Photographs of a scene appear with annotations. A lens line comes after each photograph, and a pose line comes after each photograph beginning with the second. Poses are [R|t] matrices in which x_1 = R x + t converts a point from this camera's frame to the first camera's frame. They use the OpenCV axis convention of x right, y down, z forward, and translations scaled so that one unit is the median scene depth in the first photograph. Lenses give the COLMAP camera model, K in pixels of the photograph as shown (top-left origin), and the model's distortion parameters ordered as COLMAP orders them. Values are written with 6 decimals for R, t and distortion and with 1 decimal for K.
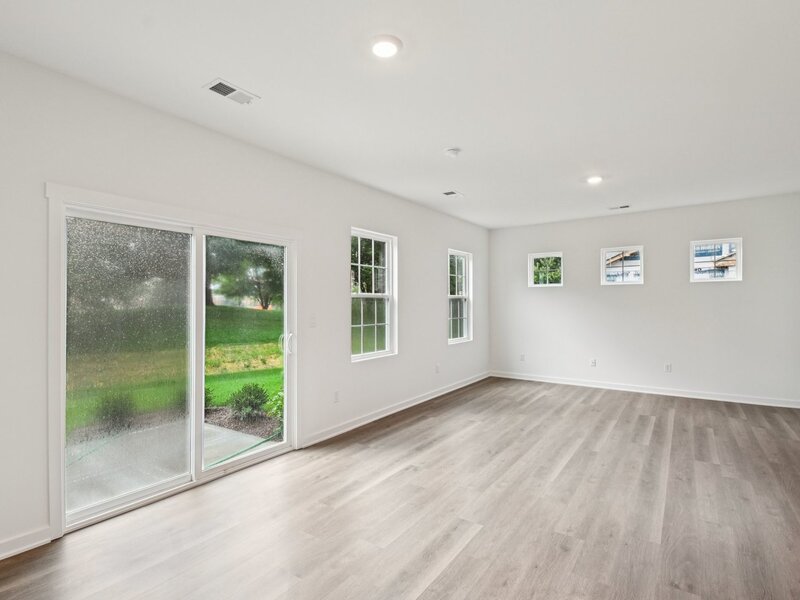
lens RADIAL K [[408.1, 0, 389.3], [0, 408.1, 297.8], [0, 0, 1]] dist [0.005802, -0.016001]
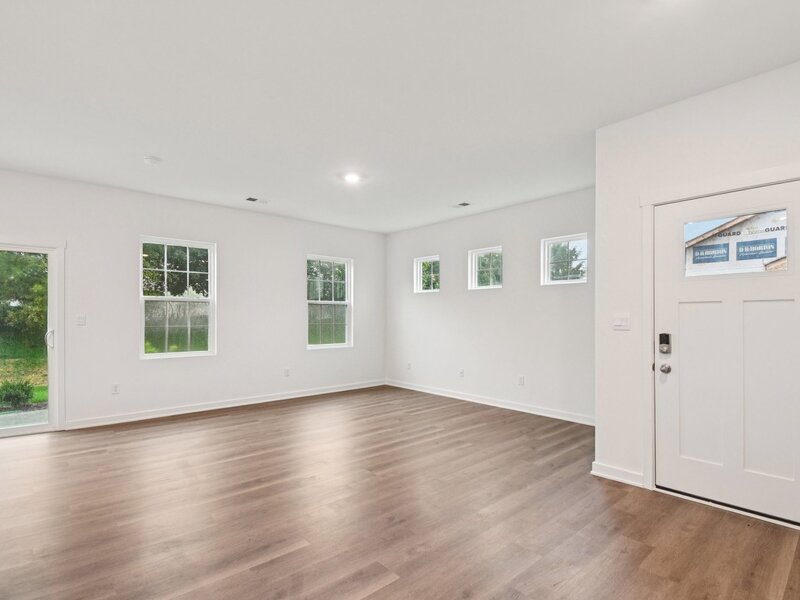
lens RADIAL K [[408.1, 0, 391.9], [0, 408.1, 327.0], [0, 0, 1]] dist [0.005802, -0.016001]
pose [[0.974312, 0.009296, -0.225010, 0.900888], [-0.001416, 0.999381, 0.035159, 0.034198], [0.225197, -0.033937, 0.973722, 0.093285]]
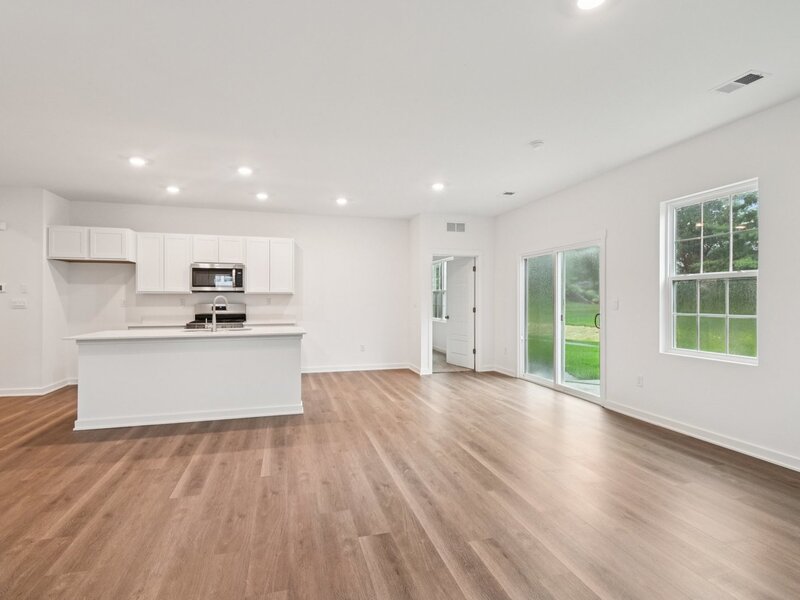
lens RADIAL K [[408.1, 0, 400.0], [0, 408.1, 299.1], [0, 0, 1]] dist [0.005802, -0.016001]
pose [[-0.620195, -0.000162, -0.784448, 1.080294], [0.012276, 0.999876, -0.009911, 0.046174], [0.784352, -0.015777, -0.620116, 1.231970]]
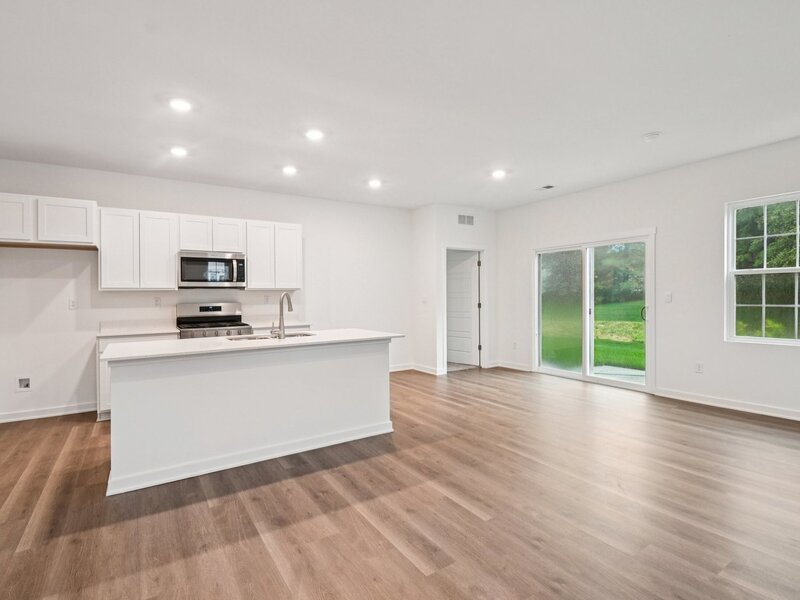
lens RADIAL K [[408.1, 0, 401.6], [0, 408.1, 300.1], [0, 0, 1]] dist [0.005802, -0.016001]
pose [[-0.360237, 0.015402, -0.932734, 1.231271], [0.025161, 0.999660, 0.006790, 0.036664], [0.932521, -0.021022, -0.360502, 0.695384]]
